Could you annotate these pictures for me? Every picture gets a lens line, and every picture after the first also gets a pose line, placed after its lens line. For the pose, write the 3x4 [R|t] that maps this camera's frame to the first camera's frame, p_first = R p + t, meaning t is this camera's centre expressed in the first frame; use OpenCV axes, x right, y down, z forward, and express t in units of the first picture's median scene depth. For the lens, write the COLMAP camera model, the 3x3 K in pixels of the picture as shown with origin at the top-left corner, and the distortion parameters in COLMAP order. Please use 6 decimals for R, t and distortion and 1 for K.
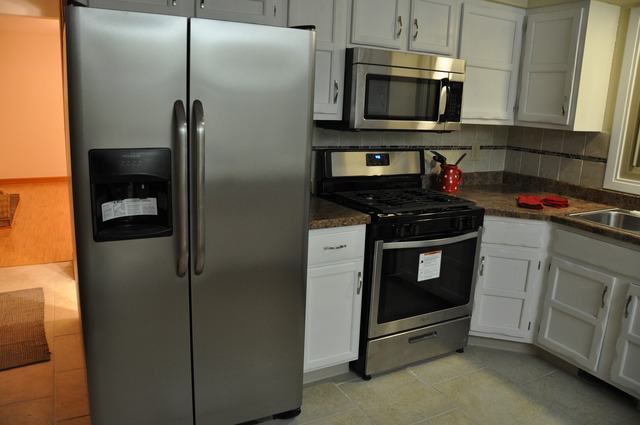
lens RADIAL K [[493.0, 0, 306.4], [0, 493.0, 214.6], [0, 0, 1]] dist [-0.172342, 0.123820]
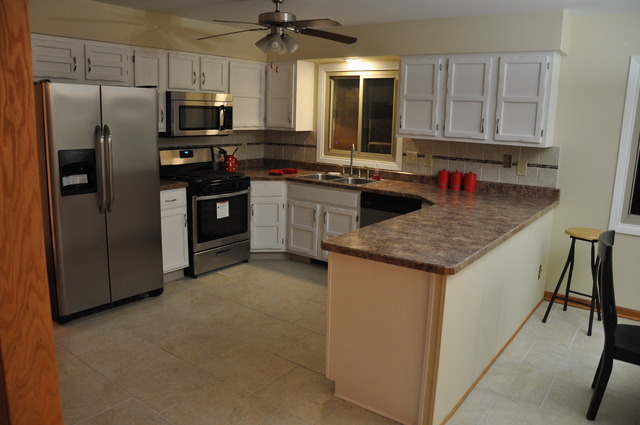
lens RADIAL K [[493.0, 0, 306.4], [0, 493.0, 214.6], [0, 0, 1]] dist [-0.172342, 0.123820]
pose [[0.908146, -0.096396, 0.407404, -0.198402], [0.101923, 0.994759, 0.008173, 0.134525], [-0.406057, 0.034101, 0.913211, -0.750302]]
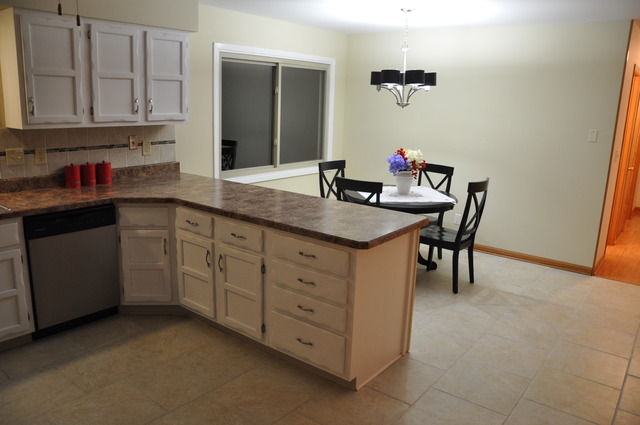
lens RADIAL K [[493.0, 0, 306.4], [0, 493.0, 214.6], [0, 0, 1]] dist [-0.172342, 0.123820]
pose [[-0.391158, -0.252701, 0.884951, -0.510794], [0.166121, 0.926384, 0.337959, -0.163225], [-0.905207, 0.279204, -0.320384, 0.454375]]
